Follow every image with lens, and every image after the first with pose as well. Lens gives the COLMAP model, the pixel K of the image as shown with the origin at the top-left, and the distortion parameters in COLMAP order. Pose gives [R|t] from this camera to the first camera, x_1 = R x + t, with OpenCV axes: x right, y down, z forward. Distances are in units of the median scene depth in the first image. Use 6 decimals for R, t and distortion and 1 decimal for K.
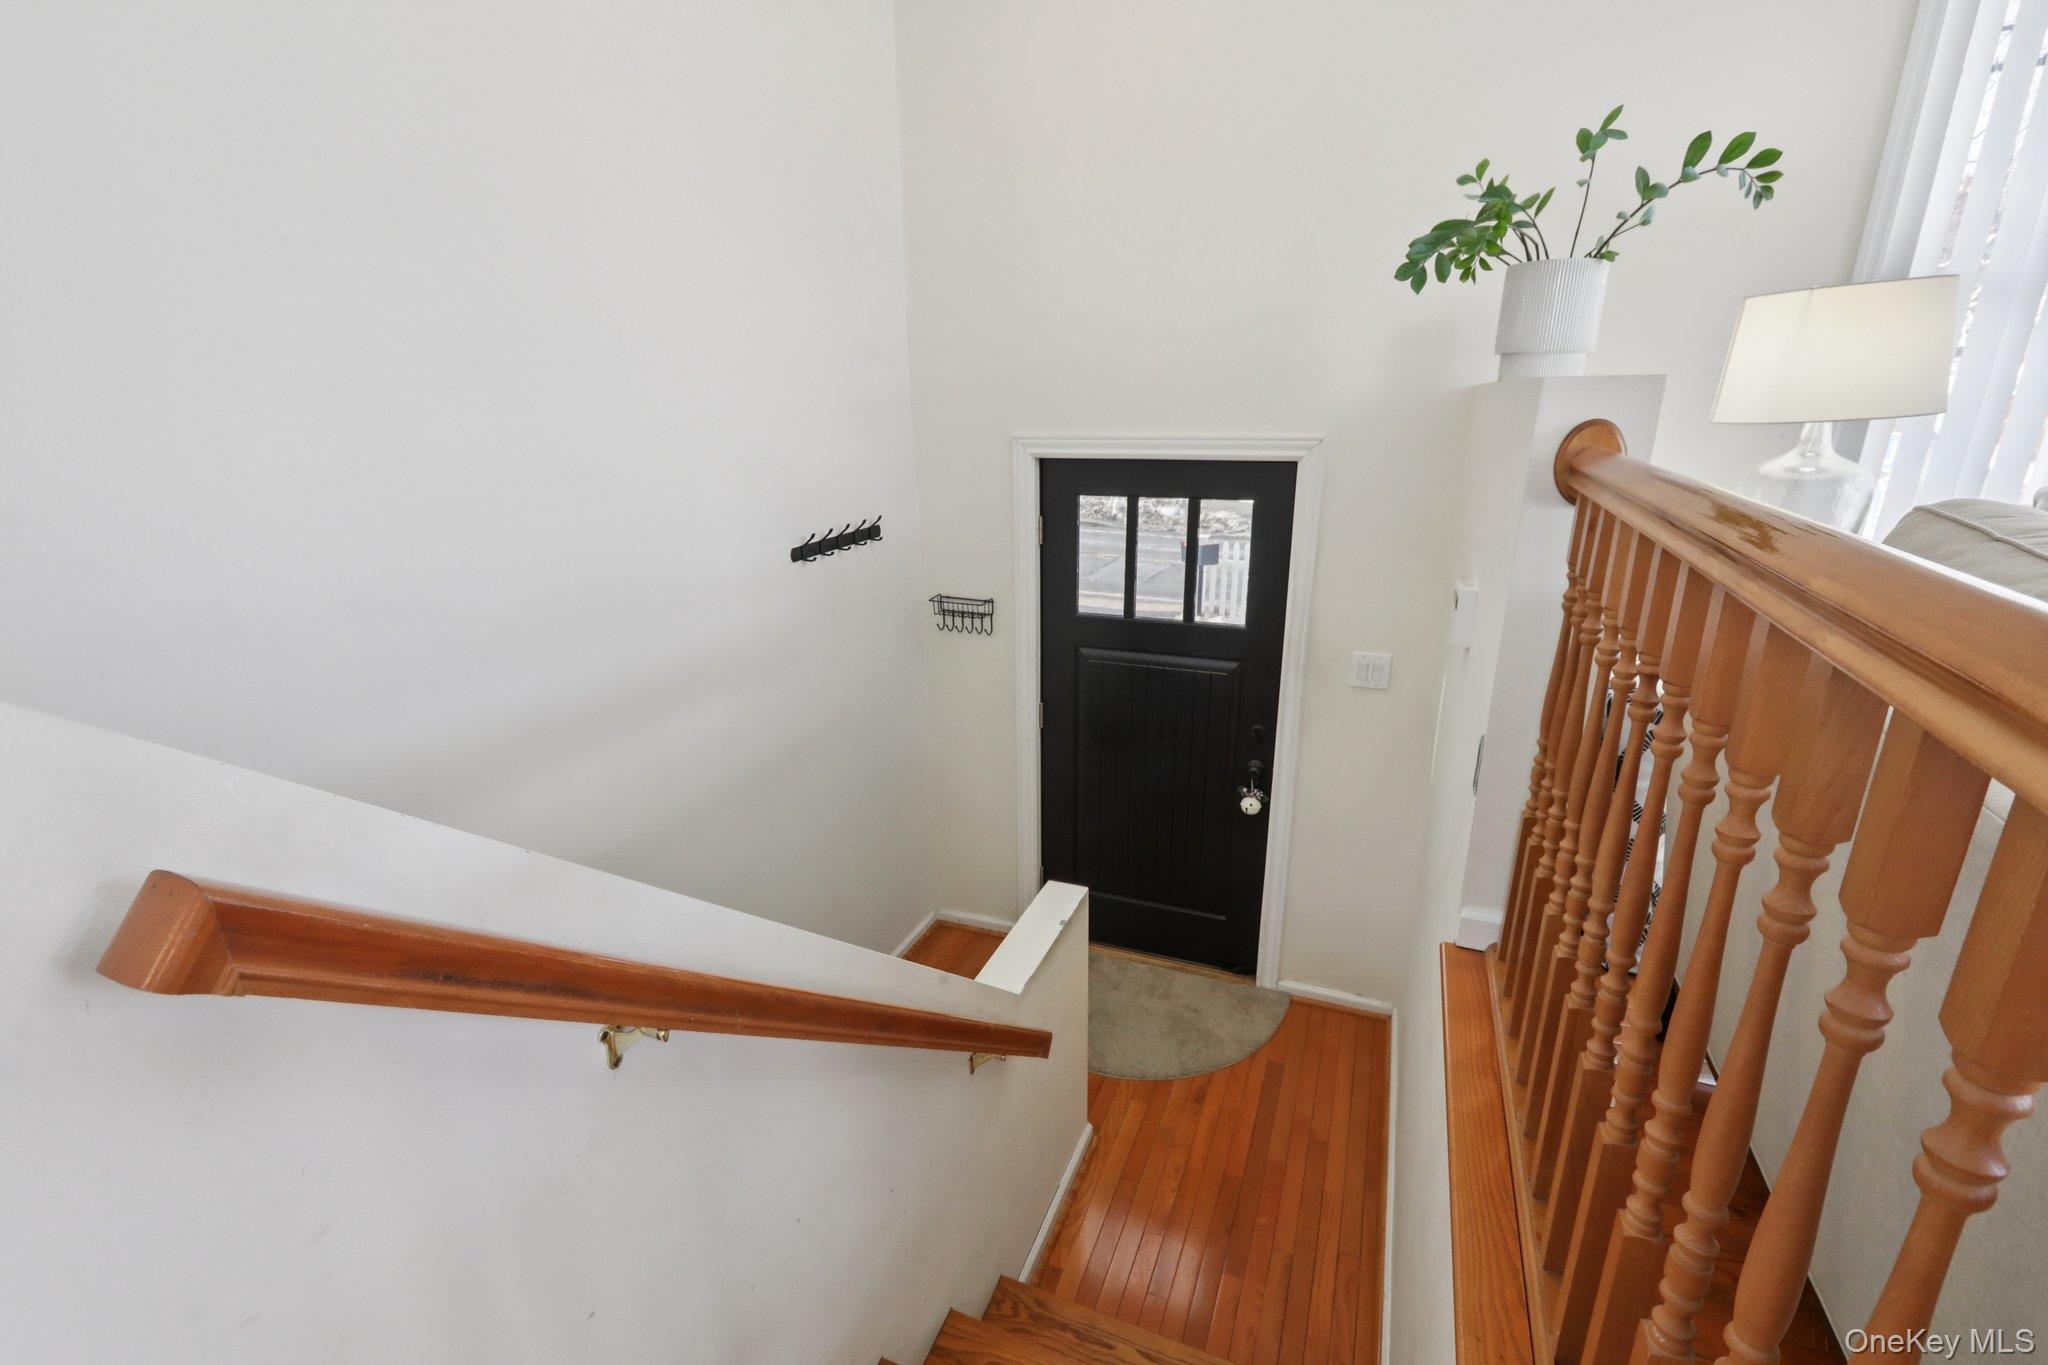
lens RADIAL K [[929.8, 0, 1000.2], [0, 929.8, 703.1], [0, 0, 1]] dist [-0.003629, 0.002992]
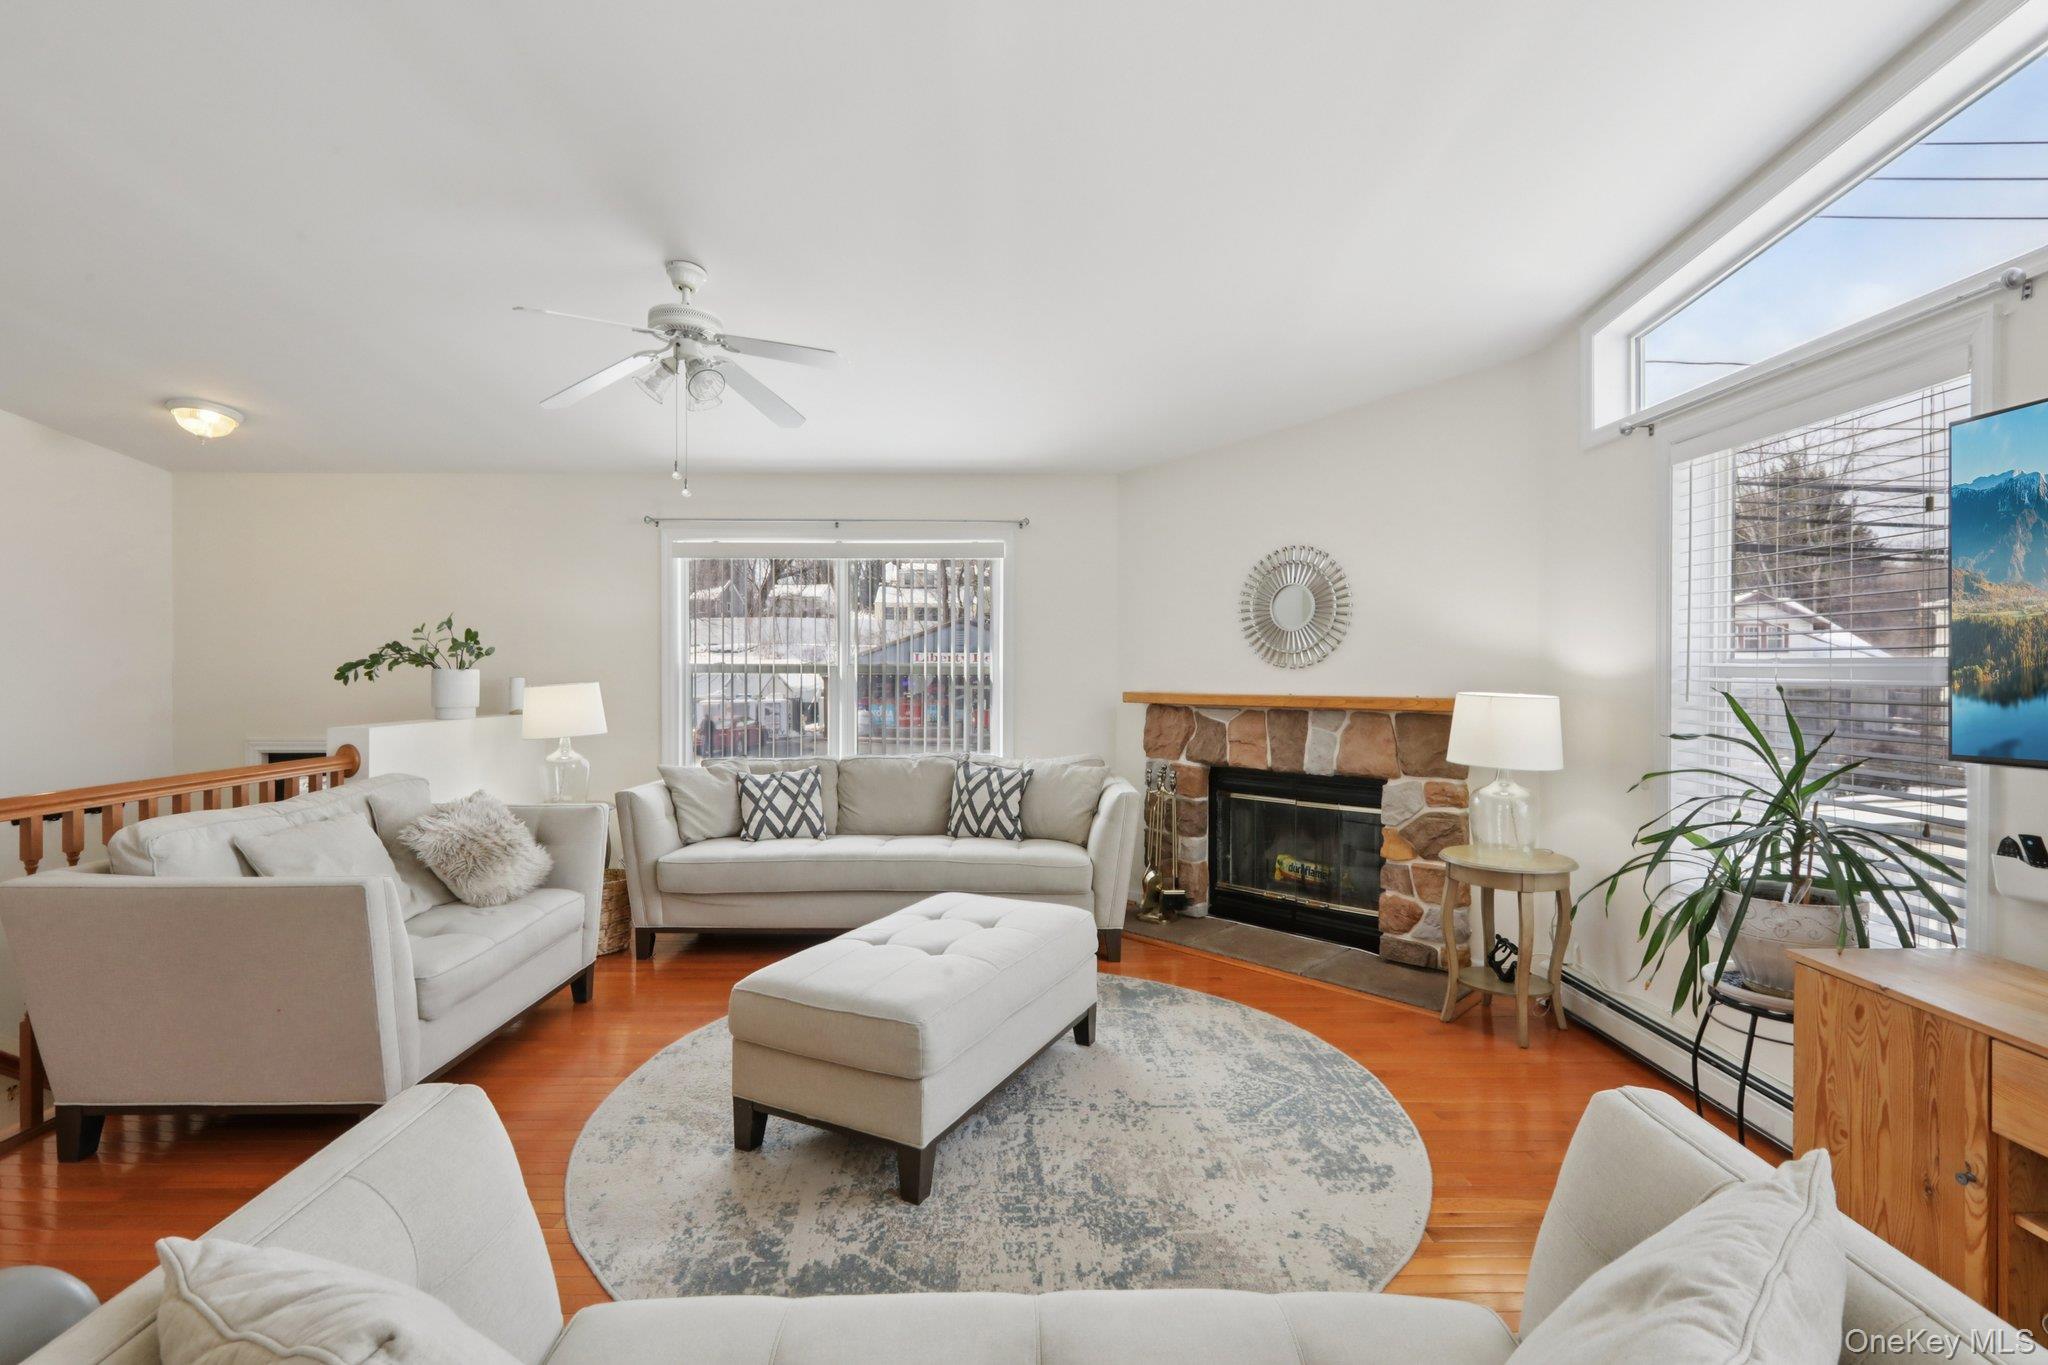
lens RADIAL K [[929.8, 0, 1025.0], [0, 929.8, 671.0], [0, 0, 1]] dist [-0.003629, 0.002992]
pose [[0.918375, 0.019010, 0.395254, 0.992678], [0.107604, 0.949210, -0.295673, 0.337906], [-0.380800, 0.314070, 0.869685, -1.472376]]
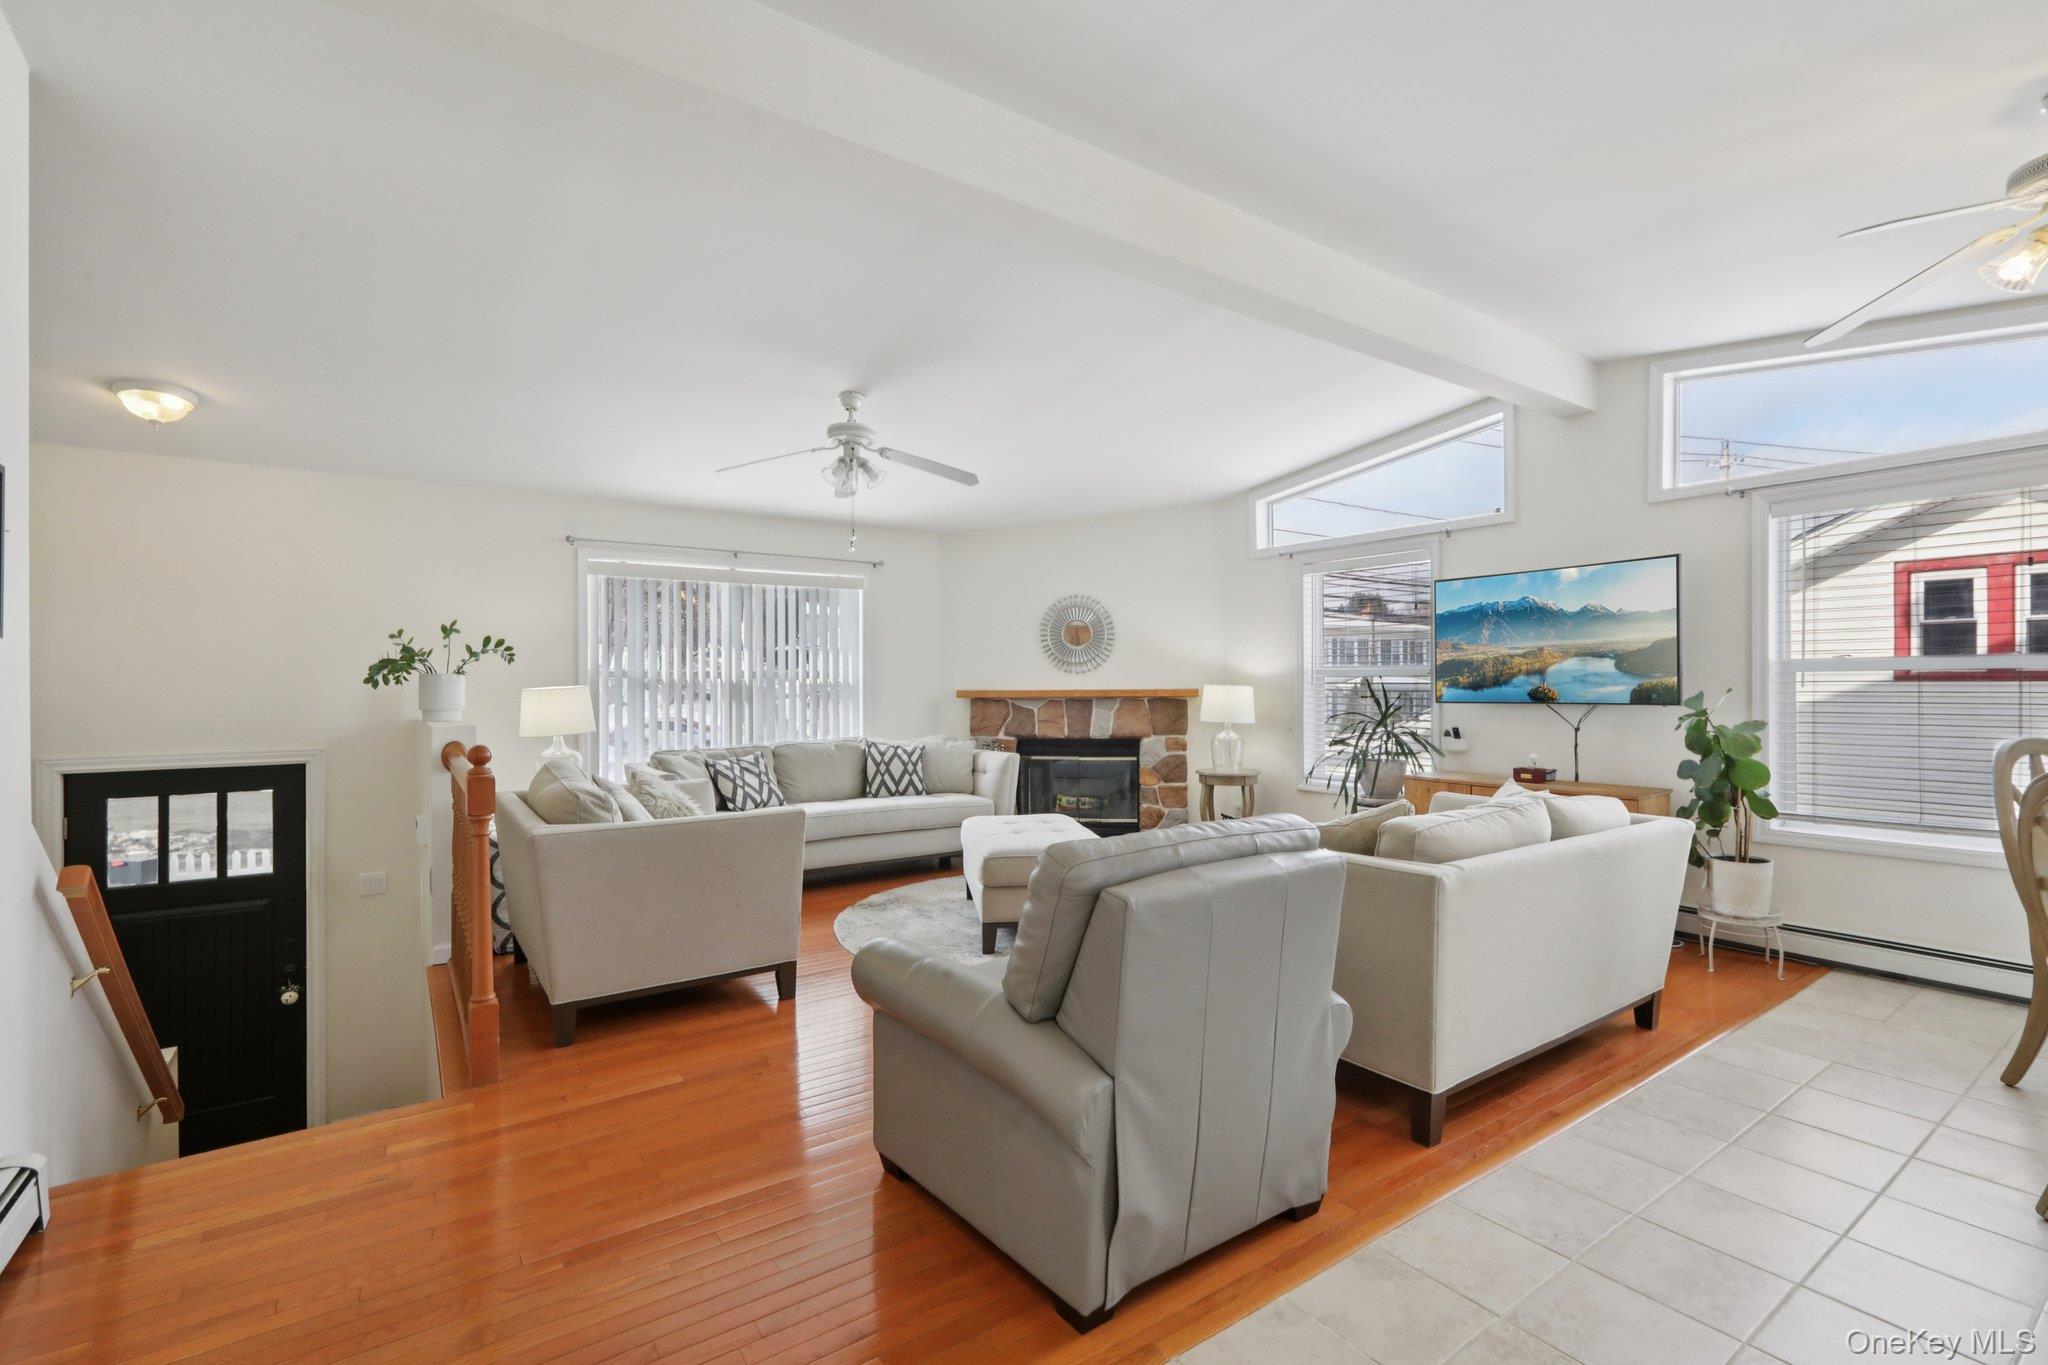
lens RADIAL K [[929.8, 0, 1036.7], [0, 929.8, 680.9], [0, 0, 1]] dist [-0.003629, 0.002992]
pose [[0.528021, 0.015883, 0.849083, -0.604775], [0.263630, 0.947363, -0.181666, 0.368353], [-0.807275, 0.319767, 0.496041, -1.390395]]
